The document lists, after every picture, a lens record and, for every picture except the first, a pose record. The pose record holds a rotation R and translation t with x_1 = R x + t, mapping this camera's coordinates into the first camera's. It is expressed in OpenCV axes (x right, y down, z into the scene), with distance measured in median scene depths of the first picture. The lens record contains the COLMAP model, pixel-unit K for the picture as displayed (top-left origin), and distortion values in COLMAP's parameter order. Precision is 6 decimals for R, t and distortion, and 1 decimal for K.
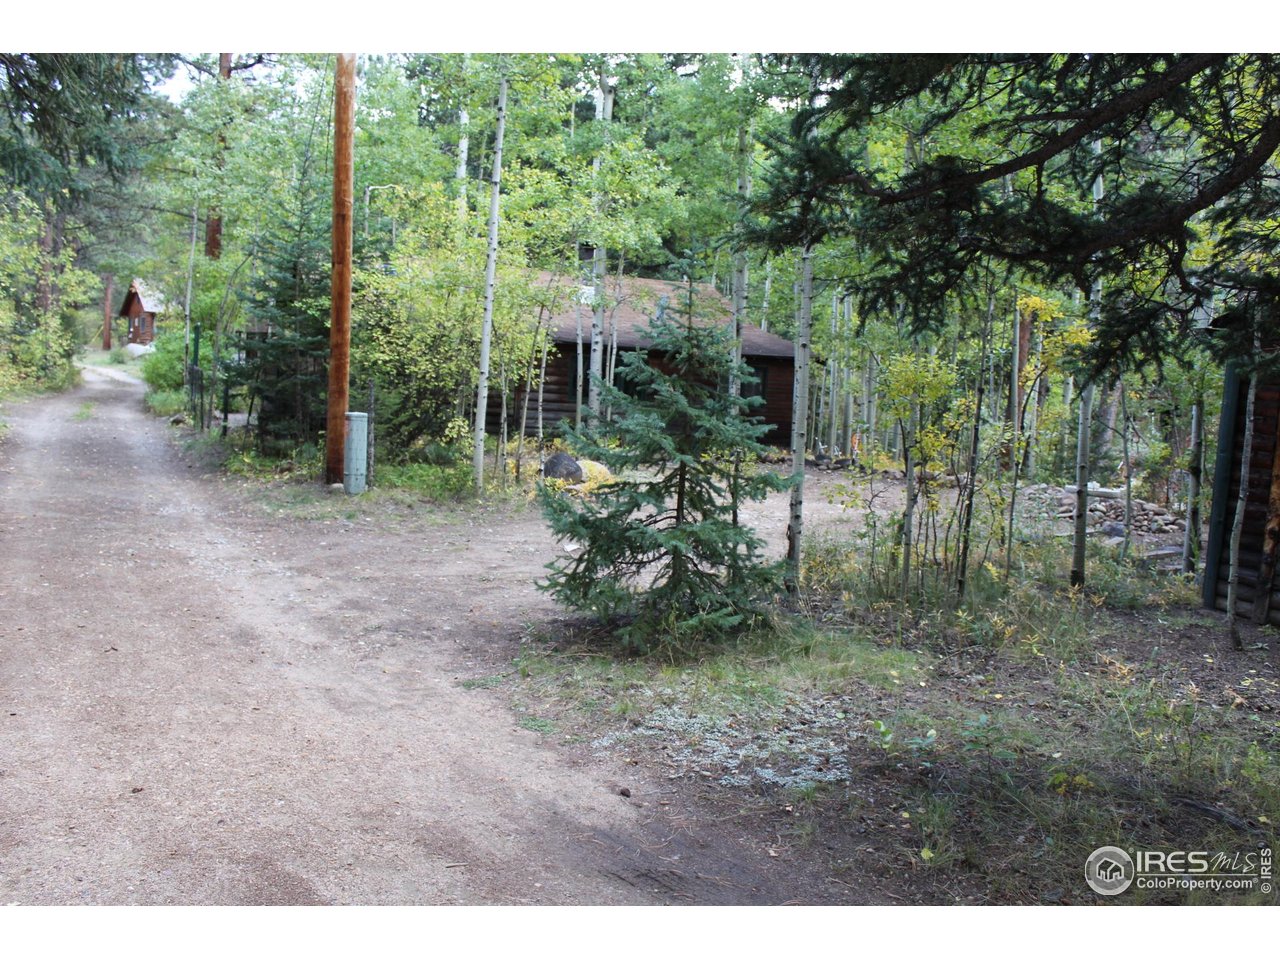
lens RADIAL K [[1074.6, 0, 647.9], [0, 1074.6, 481.8], [0, 0, 1]] dist [-0.163217, 0.107203]
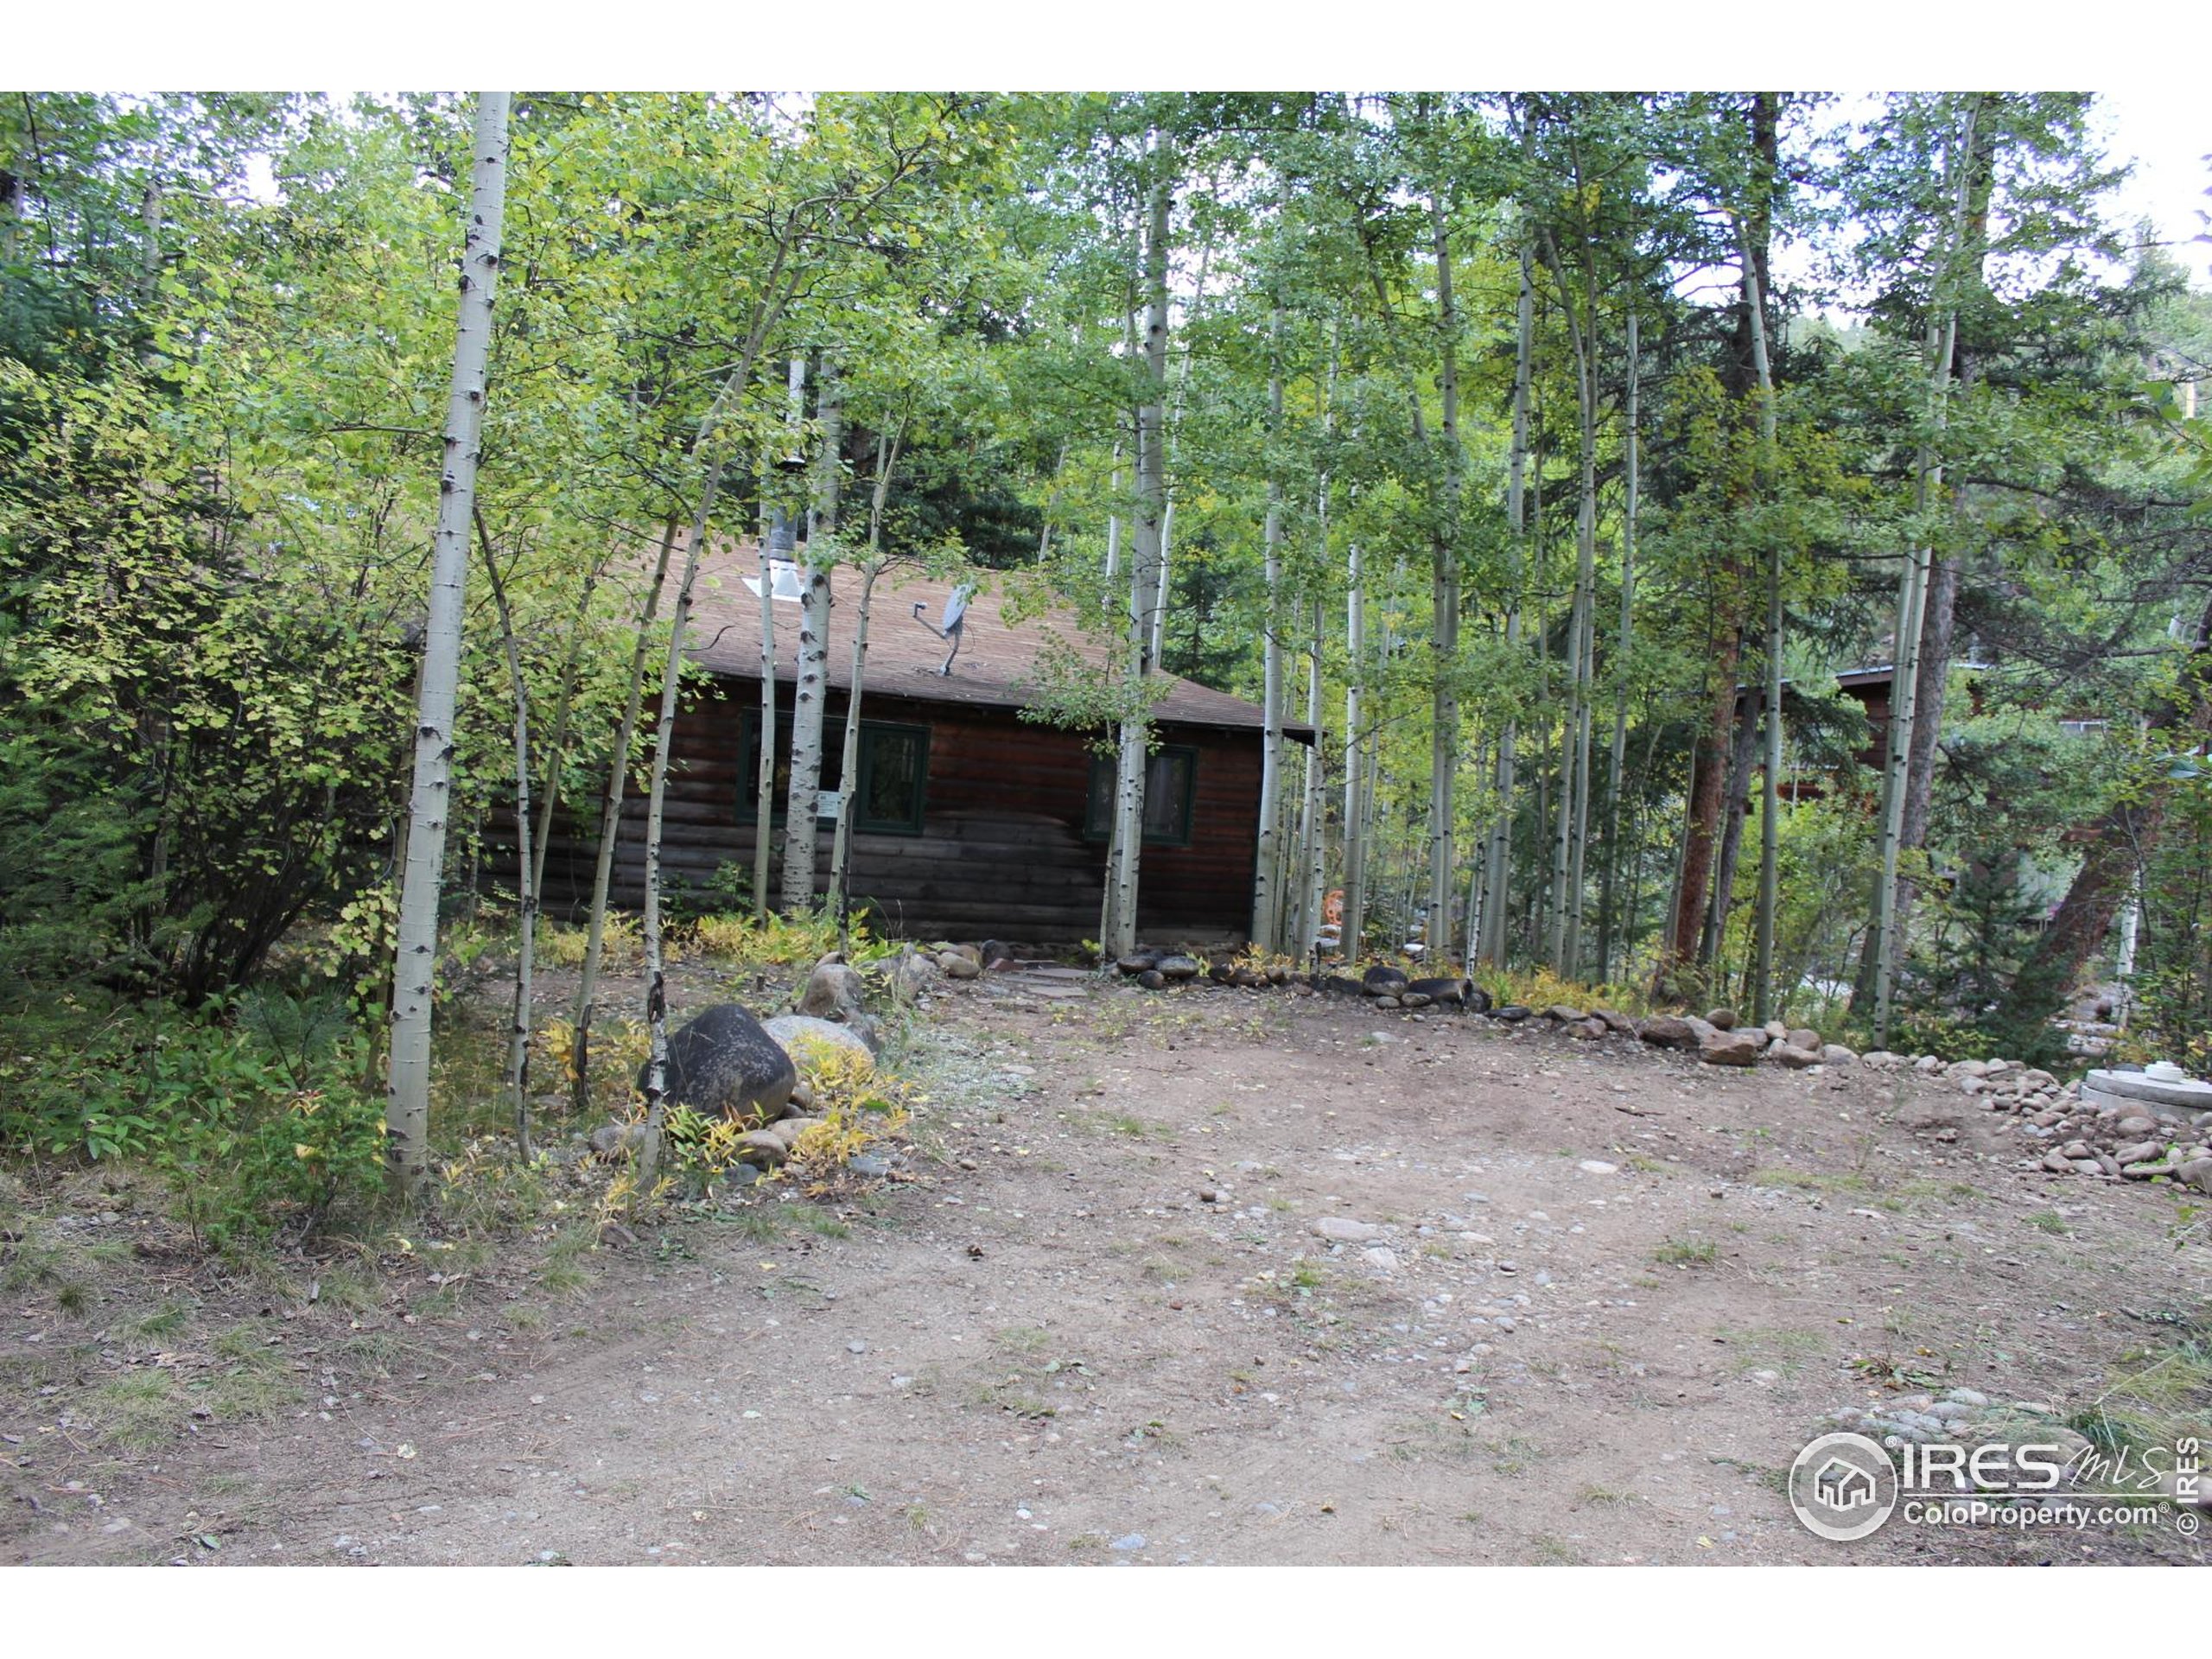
lens RADIAL K [[1857.1, 0, 1119.7], [0, 1857.1, 832.7], [0, 0, 1]] dist [-0.163217, 0.107203]
pose [[0.990396, 0.015111, 0.137428, -0.028114], [-0.006296, 0.997907, -0.064354, -0.029144], [-0.138113, 0.062871, 0.988419, 0.311109]]
